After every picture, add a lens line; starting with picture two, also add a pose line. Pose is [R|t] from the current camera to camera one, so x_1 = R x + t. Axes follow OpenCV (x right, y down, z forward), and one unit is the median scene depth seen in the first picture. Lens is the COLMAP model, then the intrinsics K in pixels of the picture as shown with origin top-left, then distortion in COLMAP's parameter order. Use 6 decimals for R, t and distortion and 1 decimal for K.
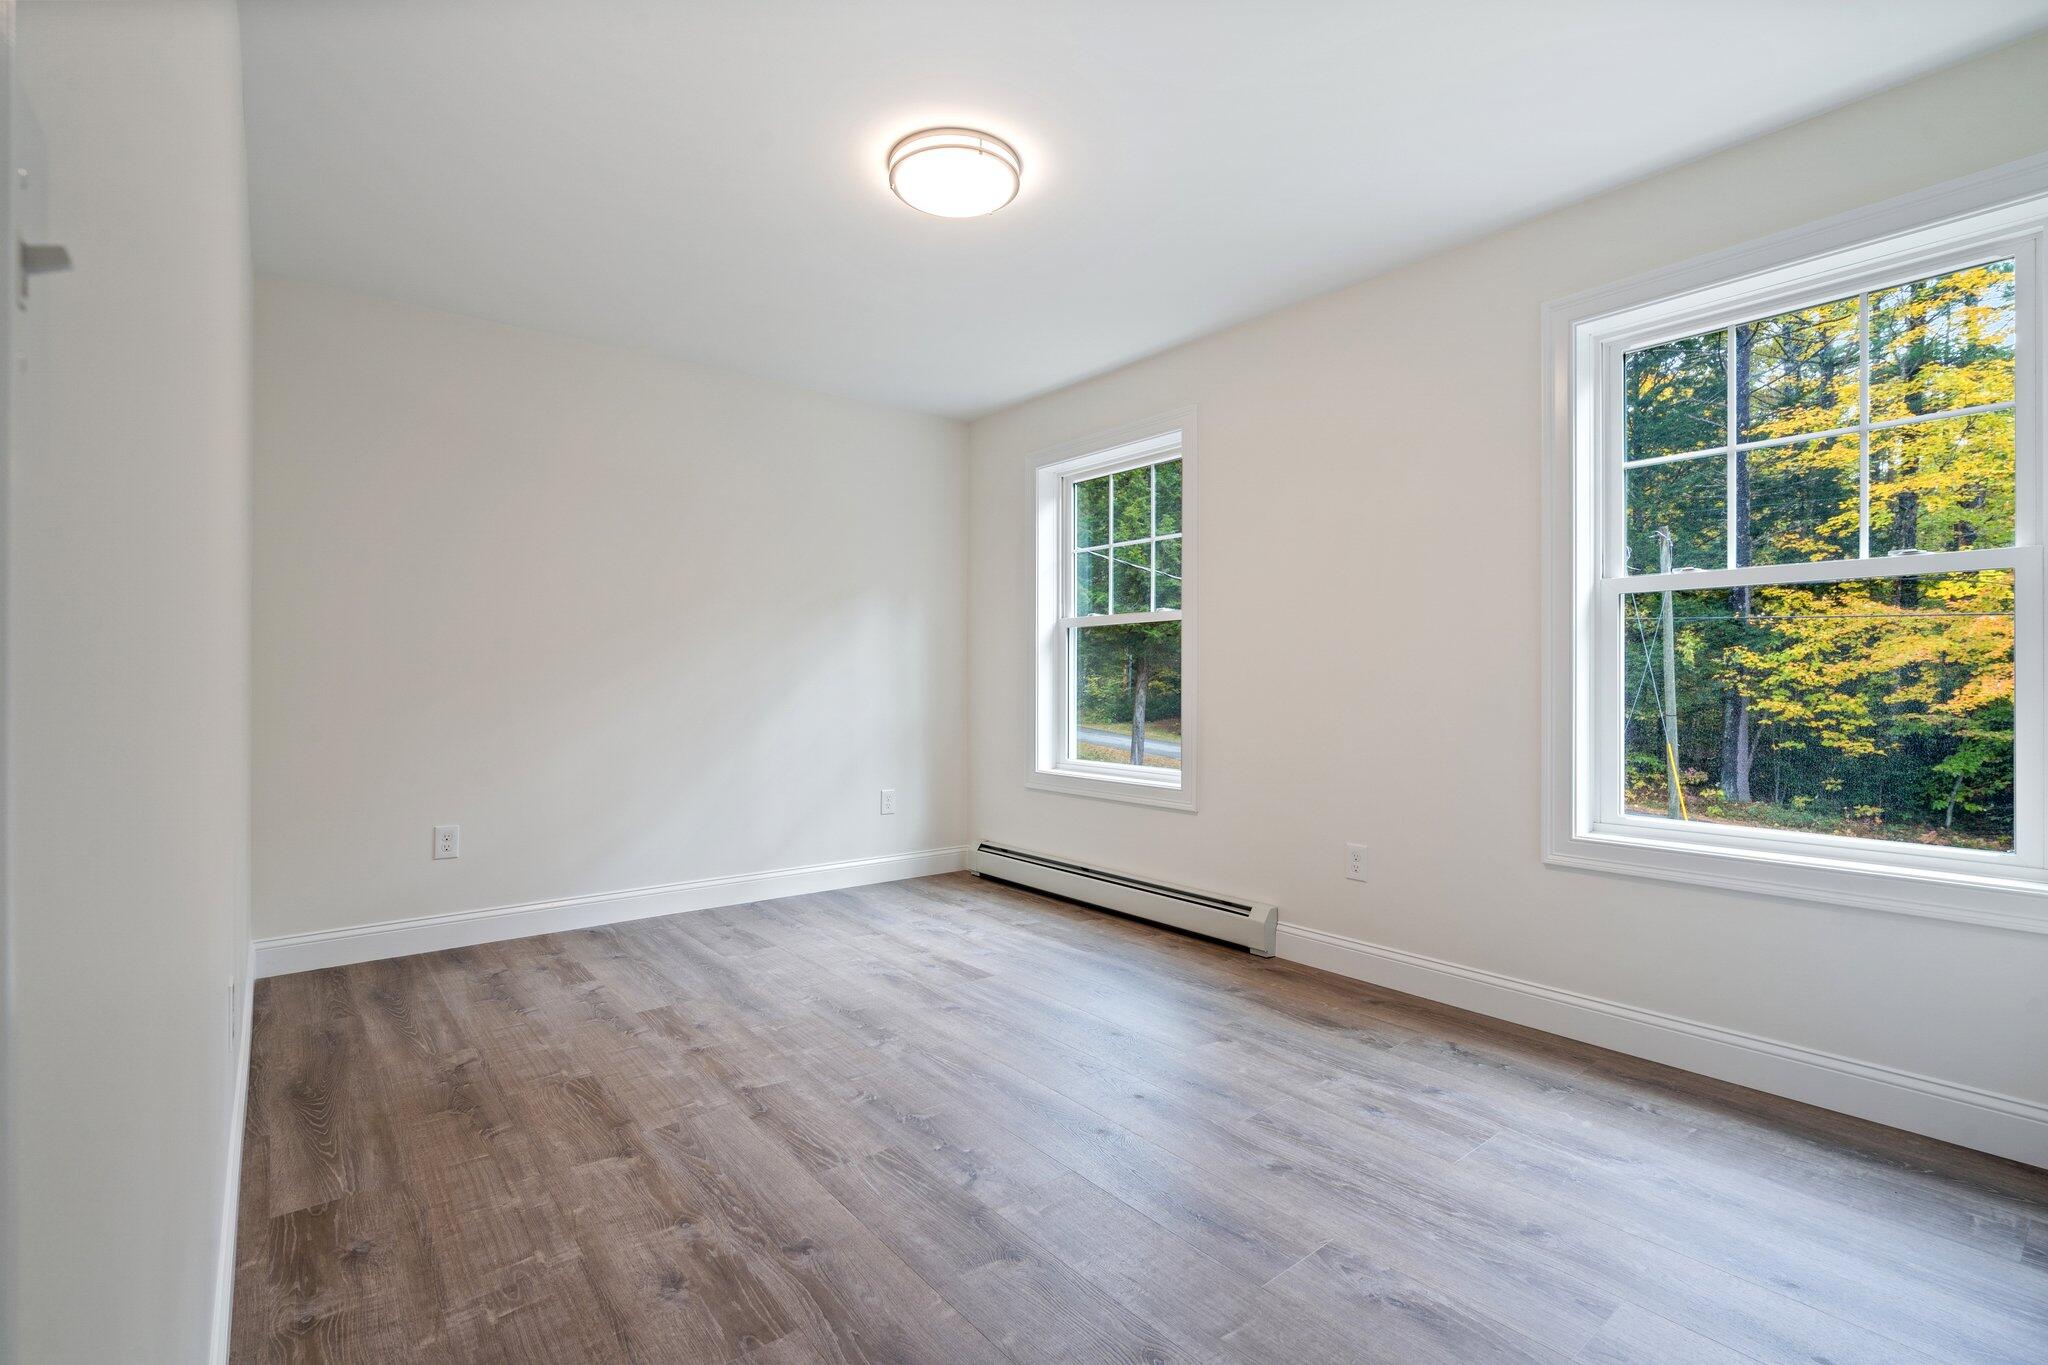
lens RADIAL K [[927.9, 0, 1016.3], [0, 927.9, 680.8], [0, 0, 1]] dist [-0.002686, 0.000189]
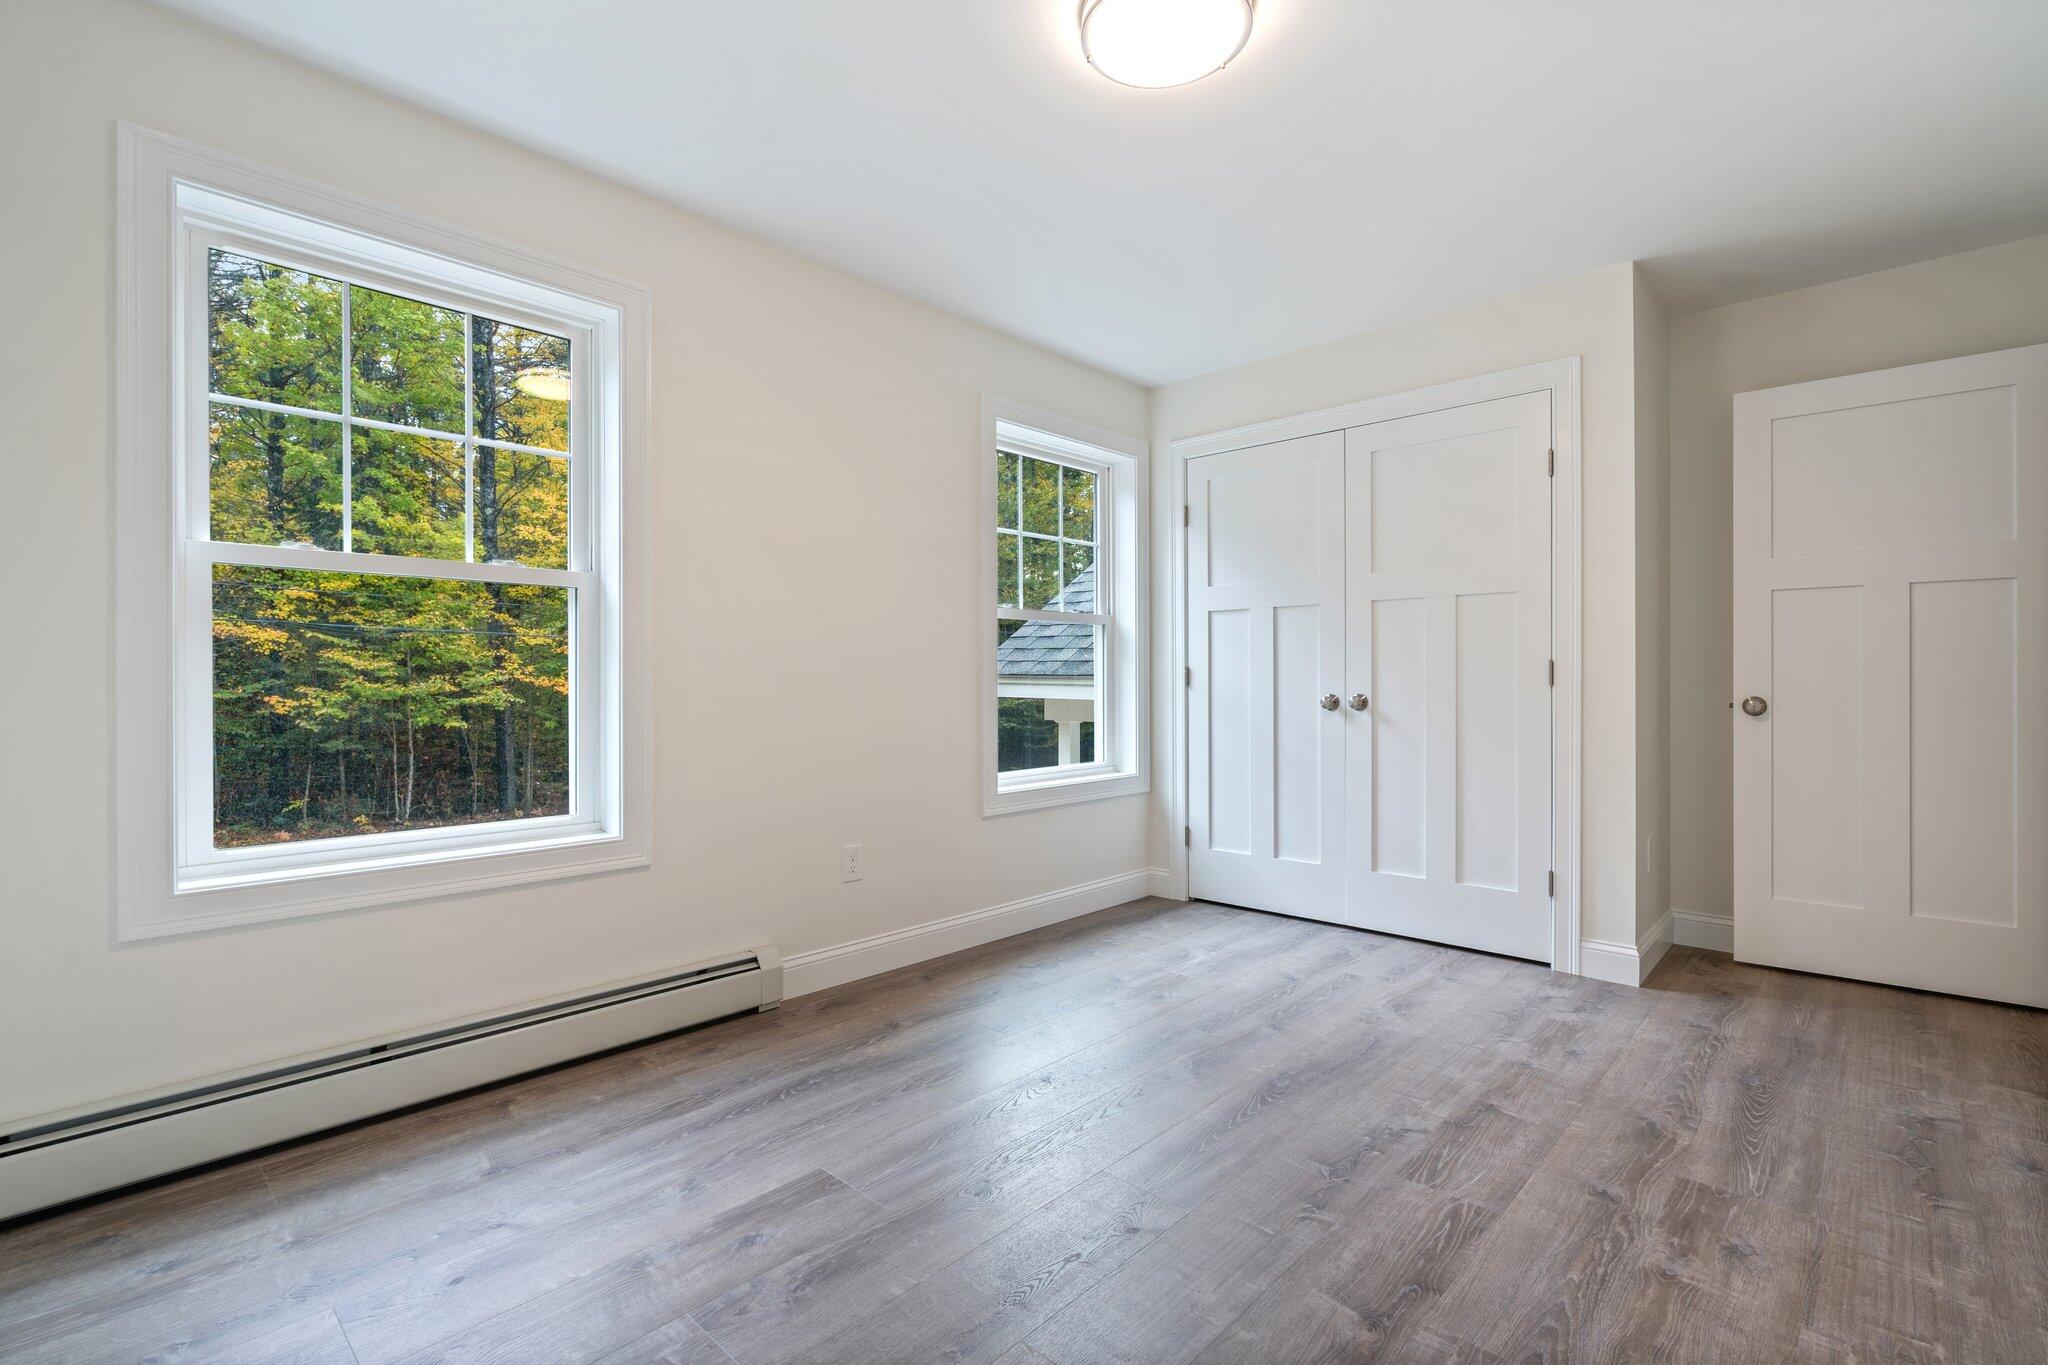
lens RADIAL K [[927.9, 0, 1022.9], [0, 927.9, 686.0], [0, 0, 1]] dist [-0.002686, 0.000189]
pose [[-0.138667, -0.005007, 0.990326, -1.025955], [0.002335, 0.999983, 0.005382, 0.003447], [-0.990336, 0.003059, -0.138653, 1.541948]]
